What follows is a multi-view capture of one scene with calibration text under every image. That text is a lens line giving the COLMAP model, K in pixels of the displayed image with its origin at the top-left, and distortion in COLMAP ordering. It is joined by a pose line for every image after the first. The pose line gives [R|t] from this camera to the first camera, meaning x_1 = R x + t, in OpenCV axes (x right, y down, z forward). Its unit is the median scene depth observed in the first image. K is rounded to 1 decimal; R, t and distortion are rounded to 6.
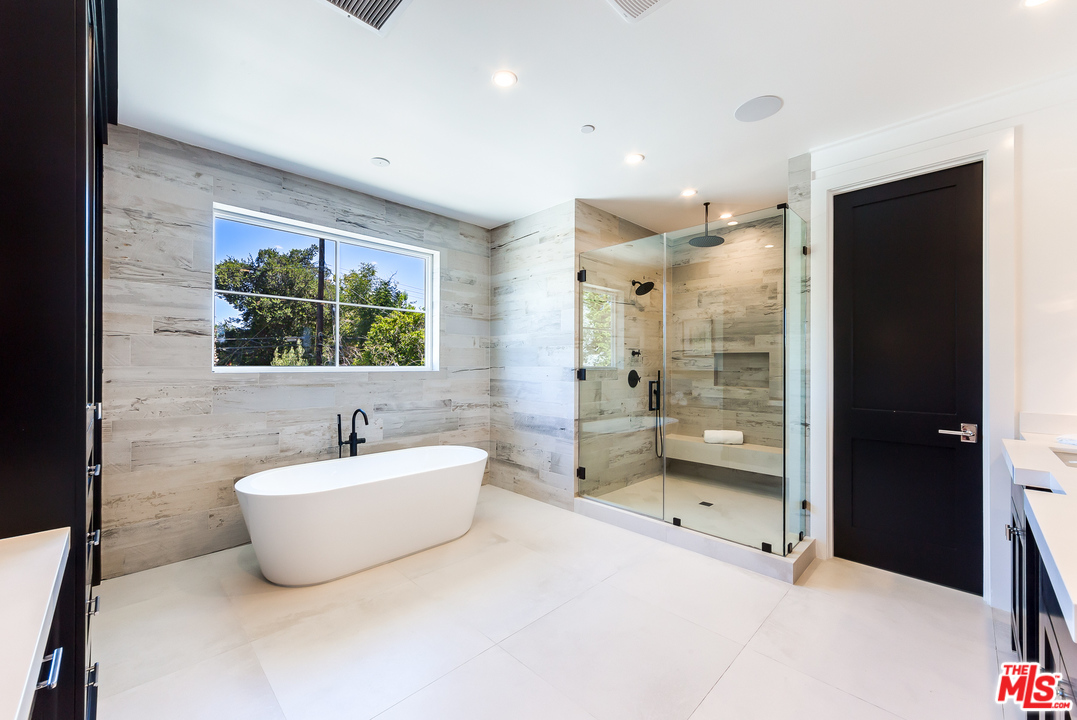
lens RADIAL K [[427.6, 0, 537.9], [0, 427.6, 363.0], [0, 0, 1]] dist [-0.002522, 0.000191]
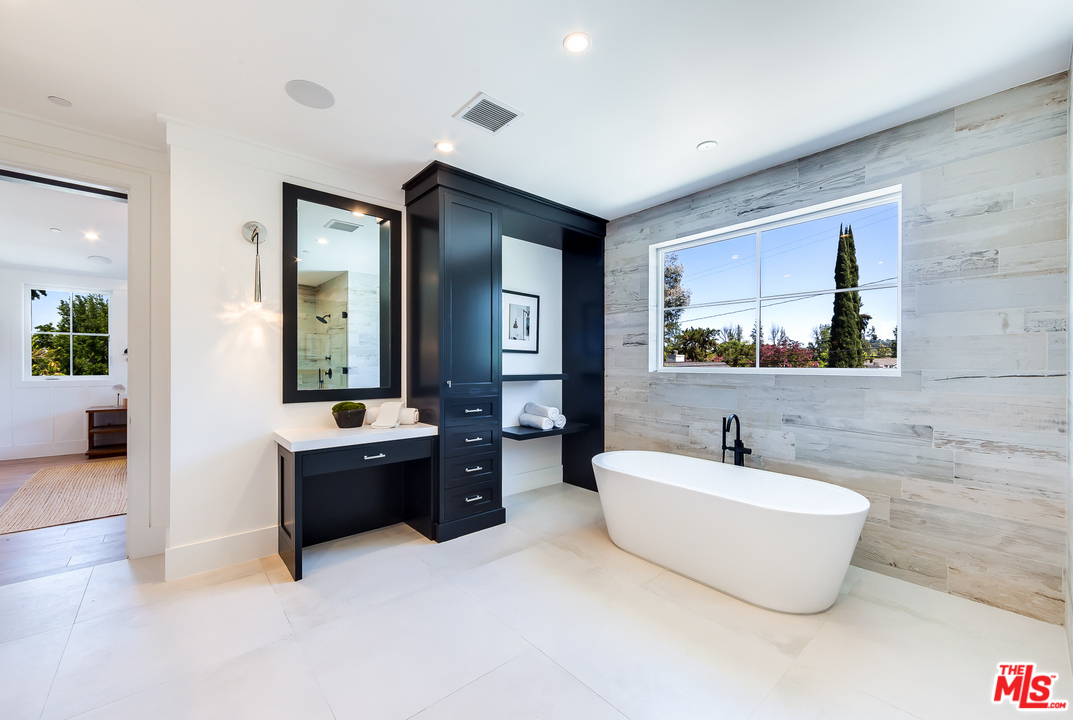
lens RADIAL K [[426.0, 0, 531.7], [0, 426.0, 365.2], [0, 0, 1]] dist [-0.002522, 0.000191]
pose [[-0.084483, -0.003810, -0.996418, 0.461265], [-0.000221, 0.999993, -0.003805, 0.005082], [0.996425, -0.000101, -0.084483, 0.558750]]
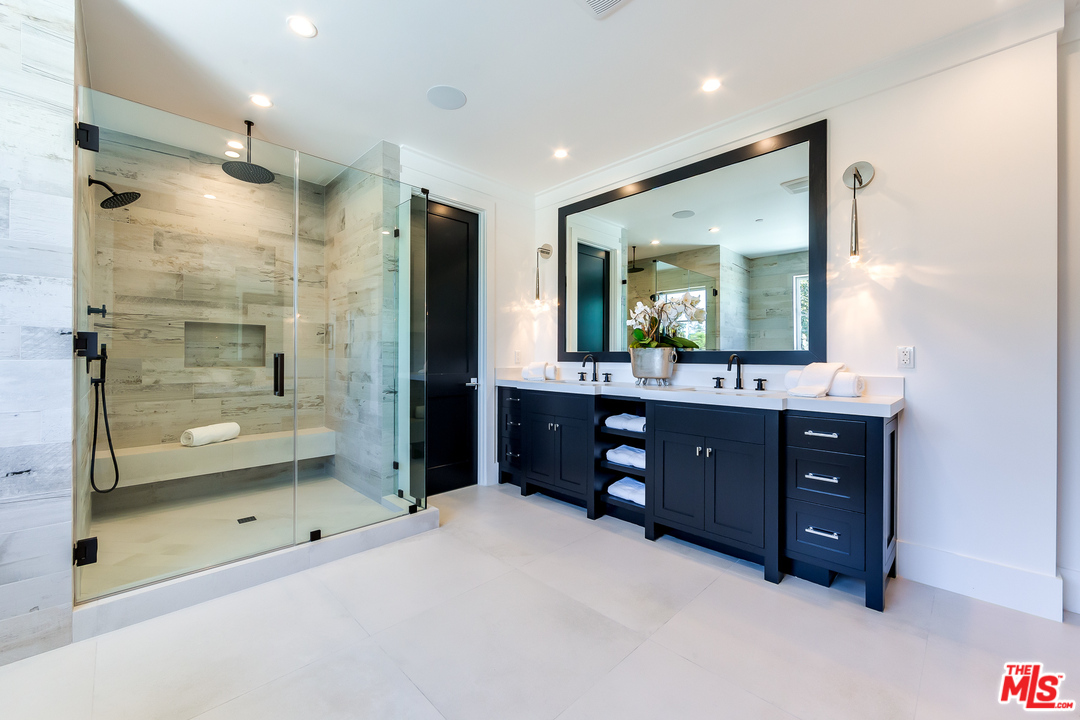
lens RADIAL K [[428.8, 0, 537.9], [0, 428.8, 357.3], [0, 0, 1]] dist [-0.002522, 0.000191]
pose [[-0.000830, -0.006154, 0.999981, -0.367841], [-0.006169, 0.999962, 0.006149, 0.034763], [-0.999981, -0.006163, -0.000868, 0.492181]]
